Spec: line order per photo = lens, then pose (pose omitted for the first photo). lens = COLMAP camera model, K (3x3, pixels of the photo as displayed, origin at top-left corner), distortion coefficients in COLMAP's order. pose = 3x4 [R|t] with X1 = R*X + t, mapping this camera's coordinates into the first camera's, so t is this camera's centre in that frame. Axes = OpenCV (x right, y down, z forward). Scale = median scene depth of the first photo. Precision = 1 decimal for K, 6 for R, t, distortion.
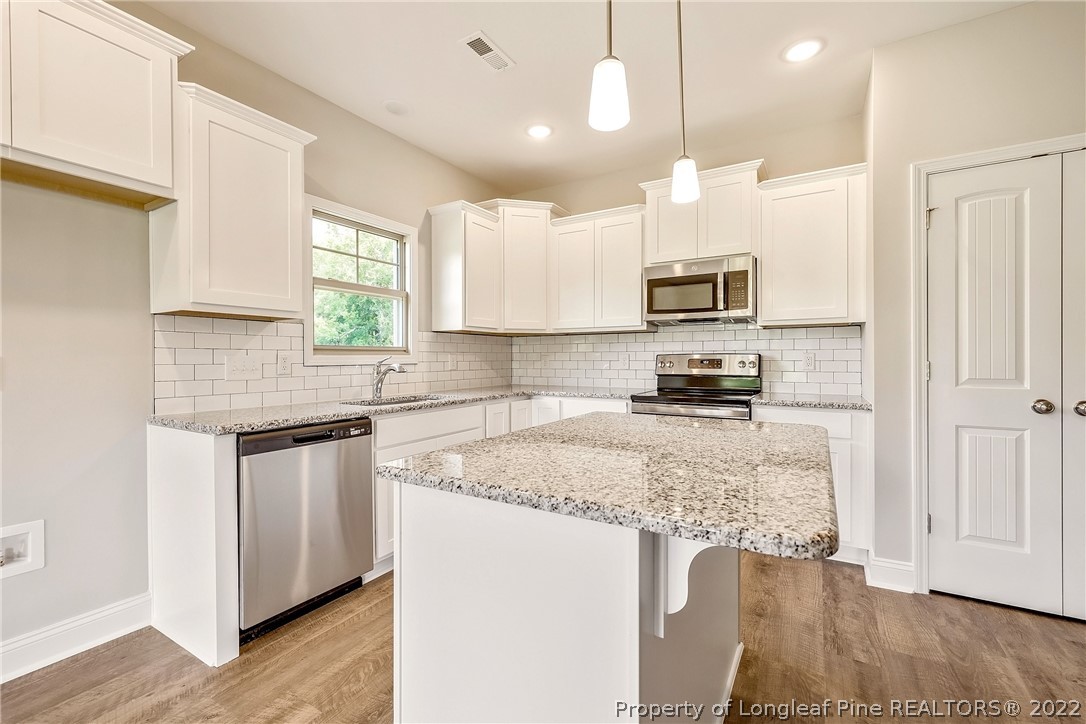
lens RADIAL K [[457.7, 0, 543.0], [0, 457.7, 362.0], [0, 0, 1]] dist [0.003787, -0.000565]
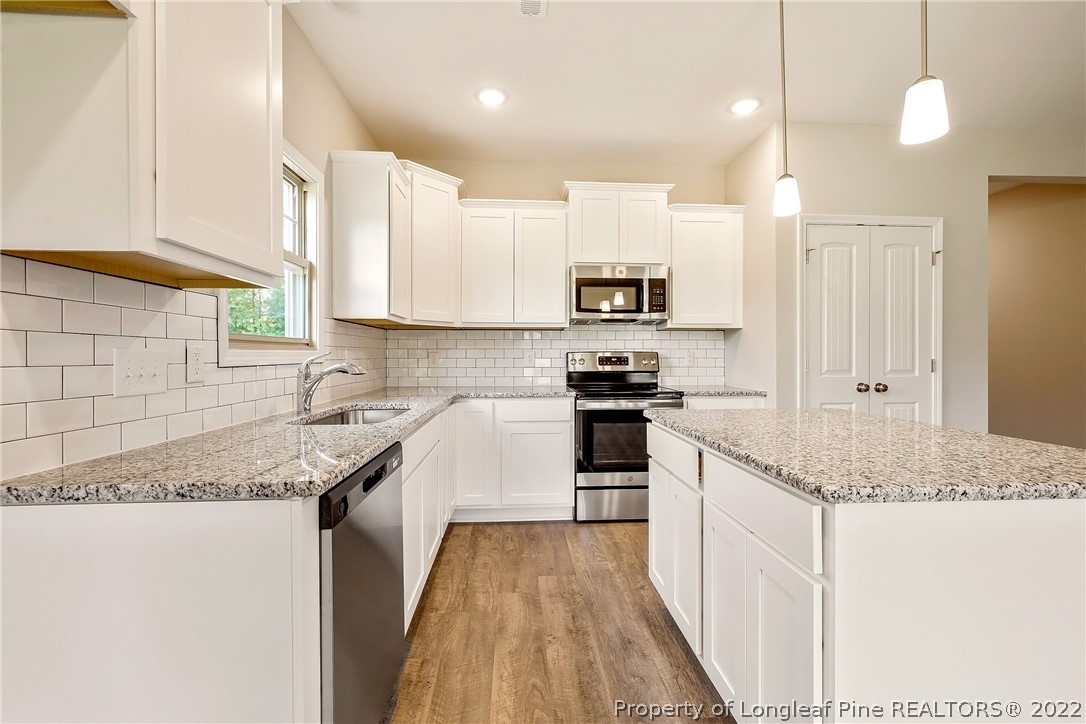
lens RADIAL K [[457.7, 0, 543.0], [0, 457.7, 362.0], [0, 0, 1]] dist [0.003787, -0.000565]
pose [[0.820363, -0.004940, 0.571822, -0.433954], [0.002383, 0.999984, 0.005219, 0.000069], [-0.571839, -0.002919, 0.820361, 0.223547]]
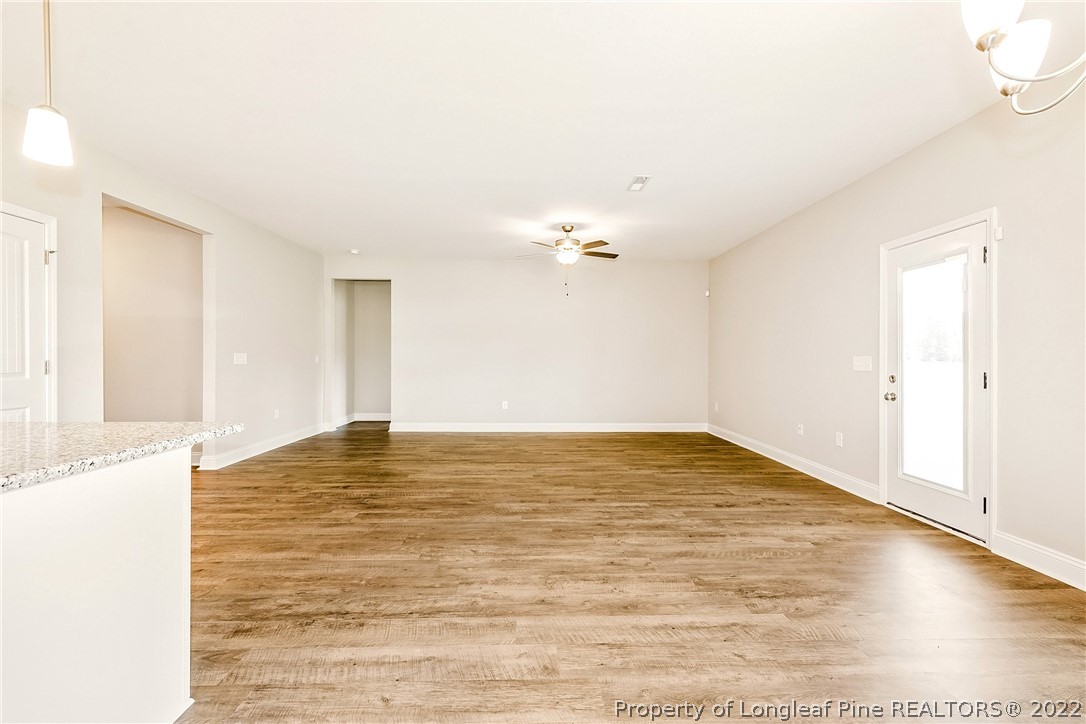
lens RADIAL K [[457.7, 0, 543.0], [0, 457.7, 362.0], [0, 0, 1]] dist [0.003787, -0.000565]
pose [[-0.543567, -0.003996, 0.839356, -0.560769], [0.003141, 0.999972, 0.006795, 0.000985], [-0.839360, 0.006330, -0.543539, 0.203934]]
